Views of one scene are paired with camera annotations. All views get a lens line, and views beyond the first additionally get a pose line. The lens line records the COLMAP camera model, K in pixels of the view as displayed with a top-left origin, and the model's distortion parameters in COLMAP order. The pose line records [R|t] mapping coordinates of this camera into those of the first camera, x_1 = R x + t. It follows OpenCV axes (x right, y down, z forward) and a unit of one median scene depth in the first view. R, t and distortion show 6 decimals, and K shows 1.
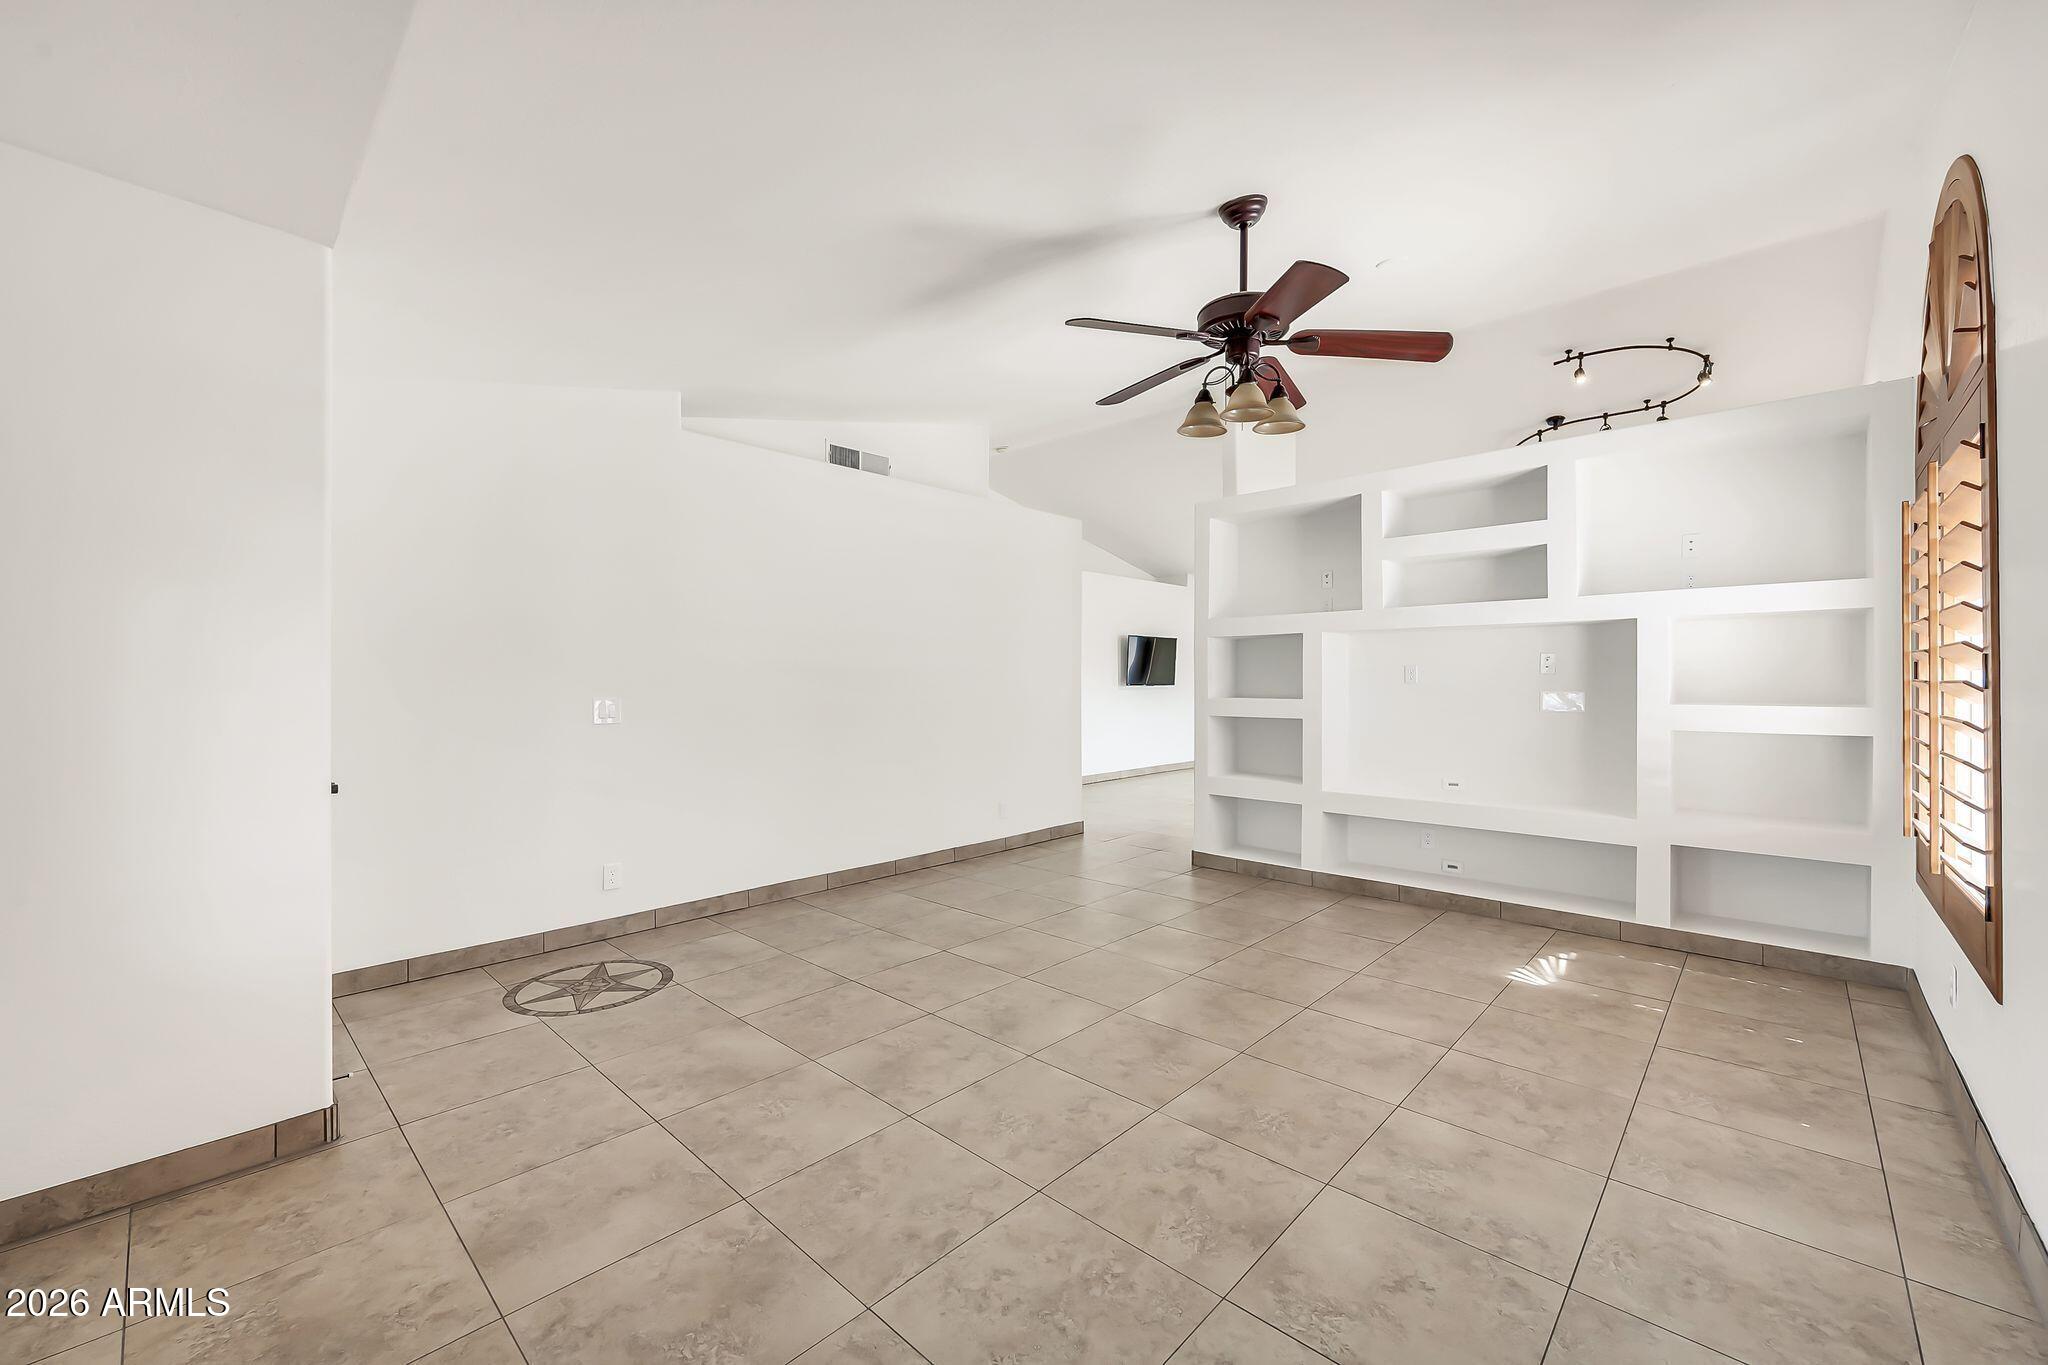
lens RADIAL K [[818.6, 0, 1036.8], [0, 818.6, 678.5], [0, 0, 1]] dist [0.000195, -0.000168]
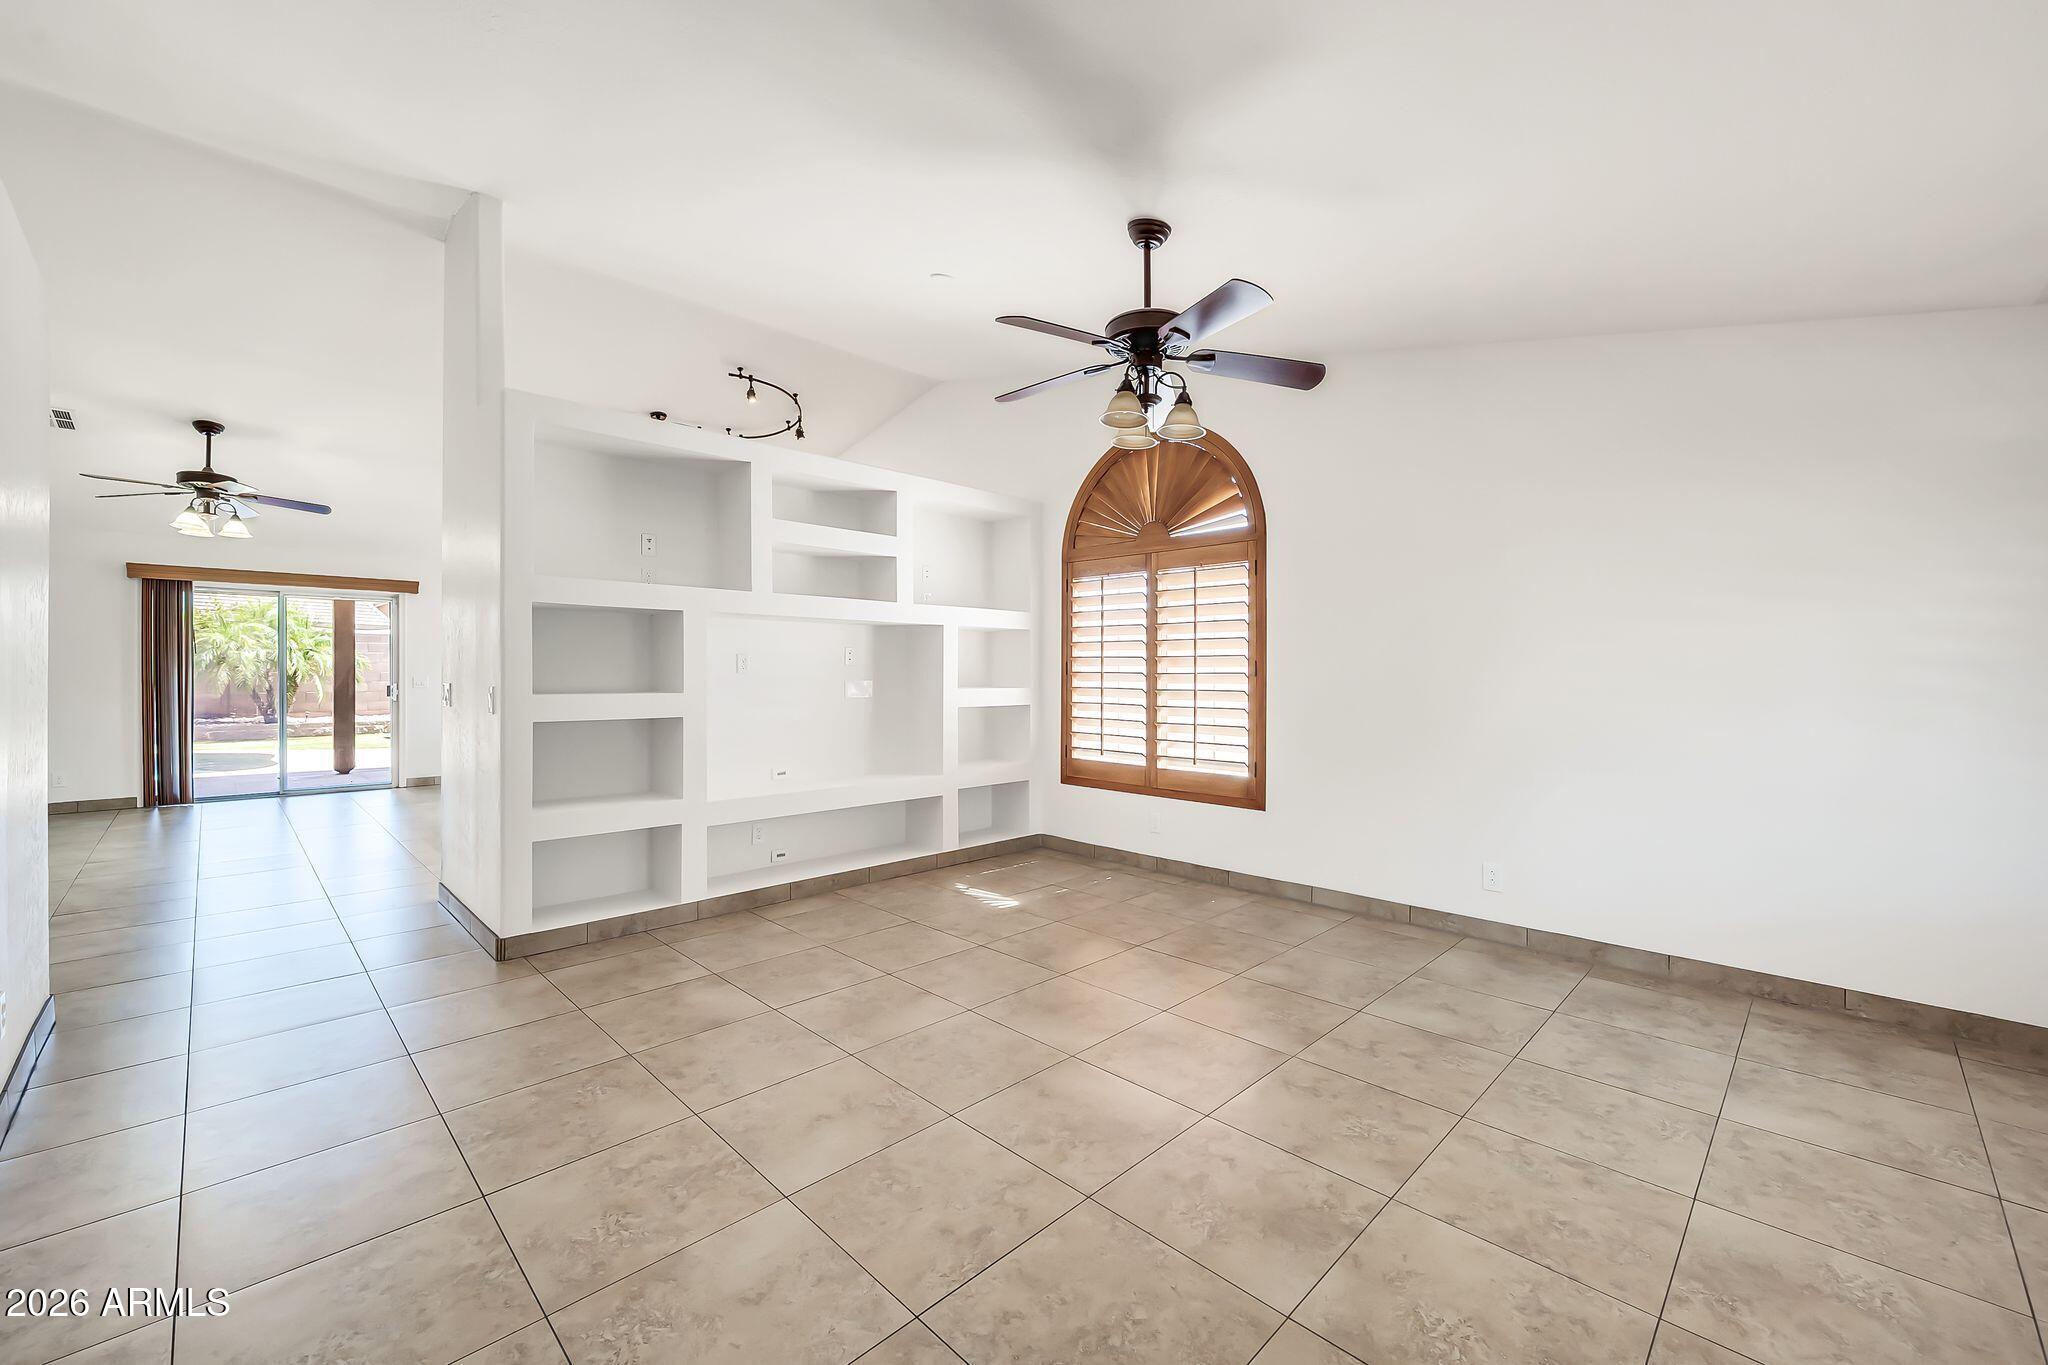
lens RADIAL K [[825.8, 0, 1020.4], [0, 825.8, 670.0], [0, 0, 1]] dist [-0.001668, 0.000934]
pose [[0.038694, 0.004241, 0.999242, -0.743801], [-0.003623, 0.999985, -0.004104, 0.007666], [-0.999245, -0.003462, 0.038708, 0.999440]]
